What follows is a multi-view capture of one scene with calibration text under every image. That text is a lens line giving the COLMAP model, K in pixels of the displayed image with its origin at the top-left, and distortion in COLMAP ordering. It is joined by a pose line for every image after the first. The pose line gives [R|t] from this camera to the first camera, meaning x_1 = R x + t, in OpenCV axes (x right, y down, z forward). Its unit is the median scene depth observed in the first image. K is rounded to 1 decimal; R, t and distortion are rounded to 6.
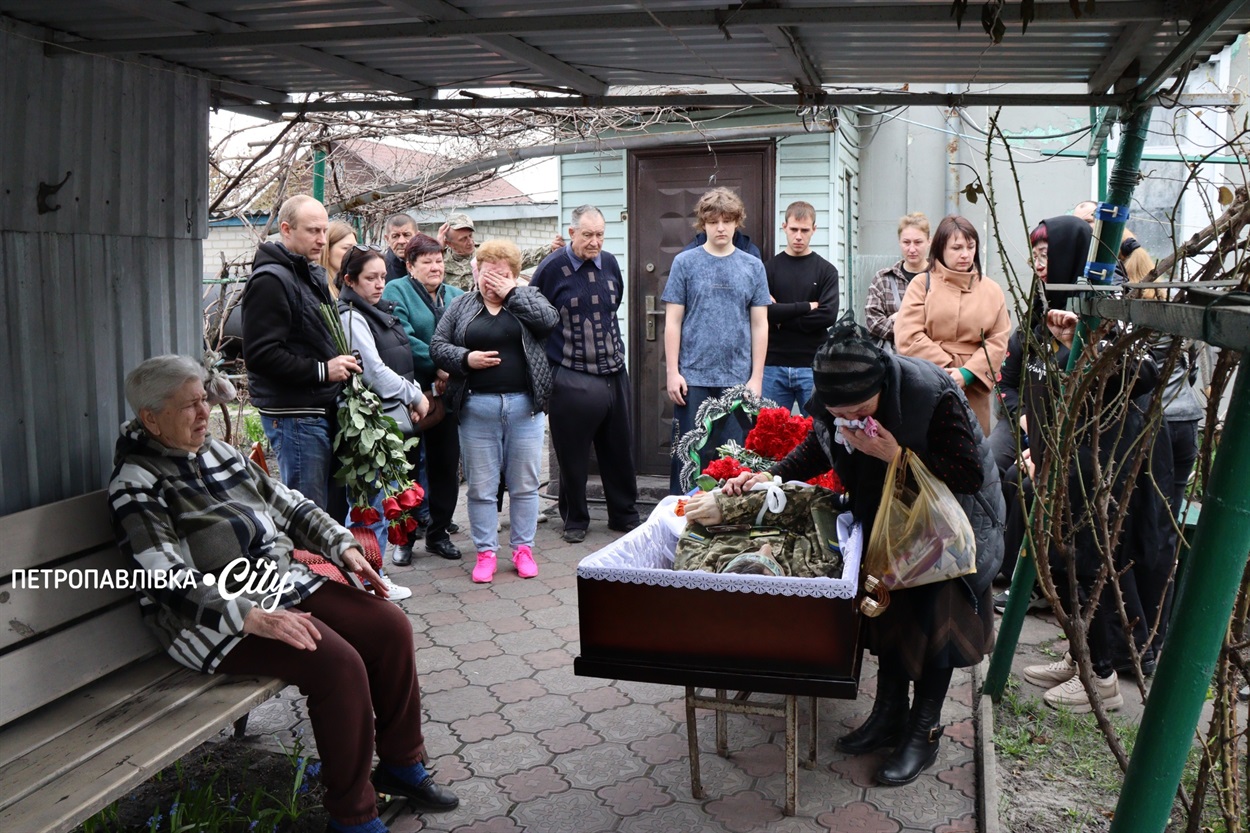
lens RADIAL K [[1014.2, 0, 629.5], [0, 1014.2, 372.7], [0, 0, 1]] dist [-0.141212, 0.102968]
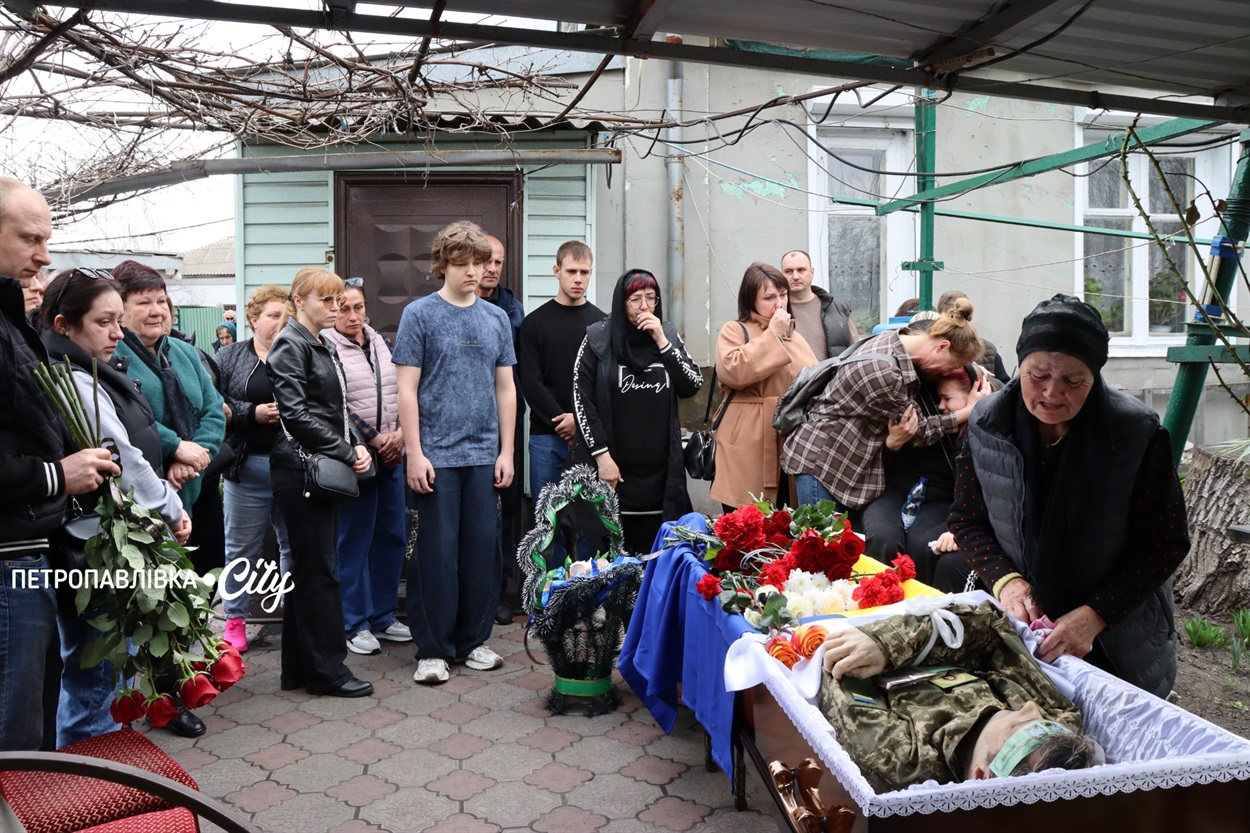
lens RADIAL K [[1014.2, 0, 600.6], [0, 1014.2, 385.5], [0, 0, 1]] dist [-0.141212, 0.102968]
pose [[0.894467, -0.016338, 0.446836, -0.235317], [0.041054, 0.998112, -0.045686, -0.013134], [-0.445246, 0.059208, 0.893449, 0.292581]]
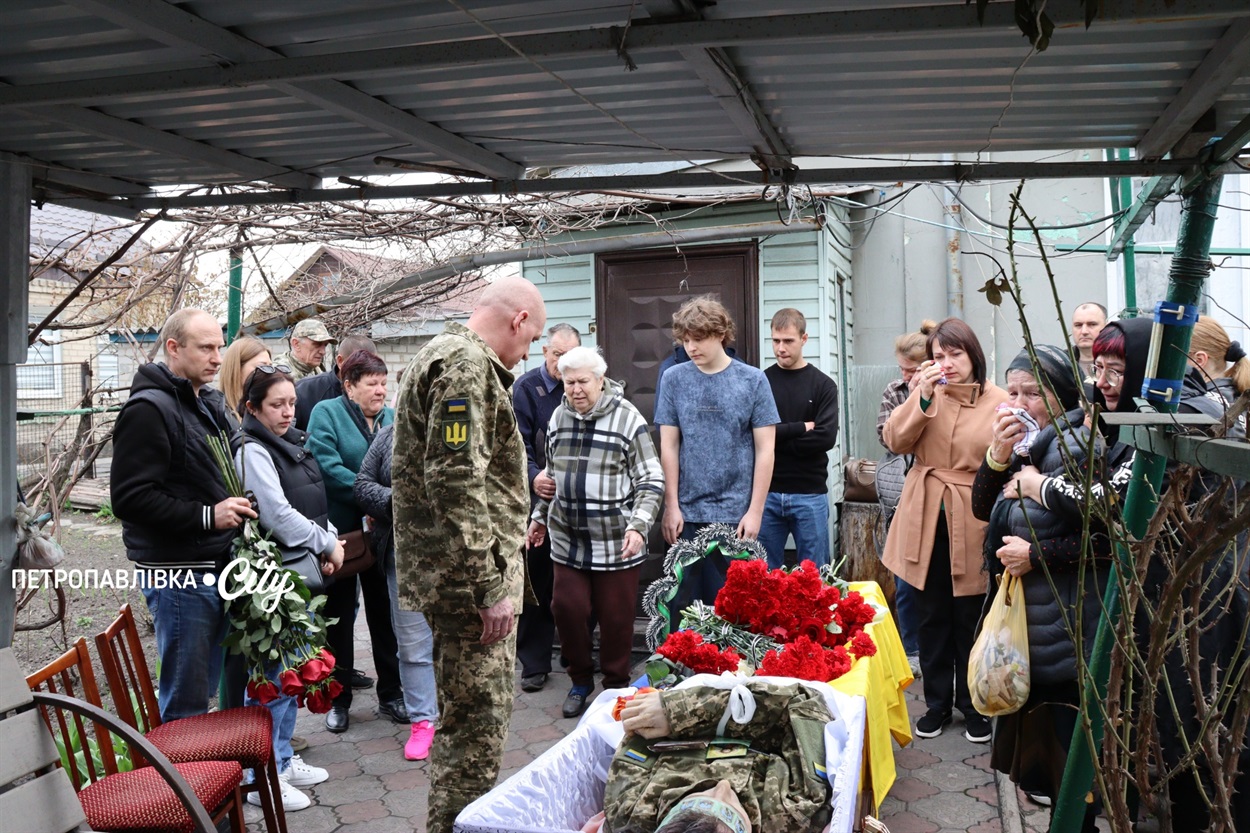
lens RADIAL K [[1014.2, 0, 618.9], [0, 1014.2, 375.9], [0, 0, 1]] dist [-0.141212, 0.102968]
pose [[0.999845, -0.012830, -0.012059, 0.040151], [0.011498, 0.994440, -0.104673, -0.024027], [0.013335, 0.104518, 0.994434, 0.145733]]
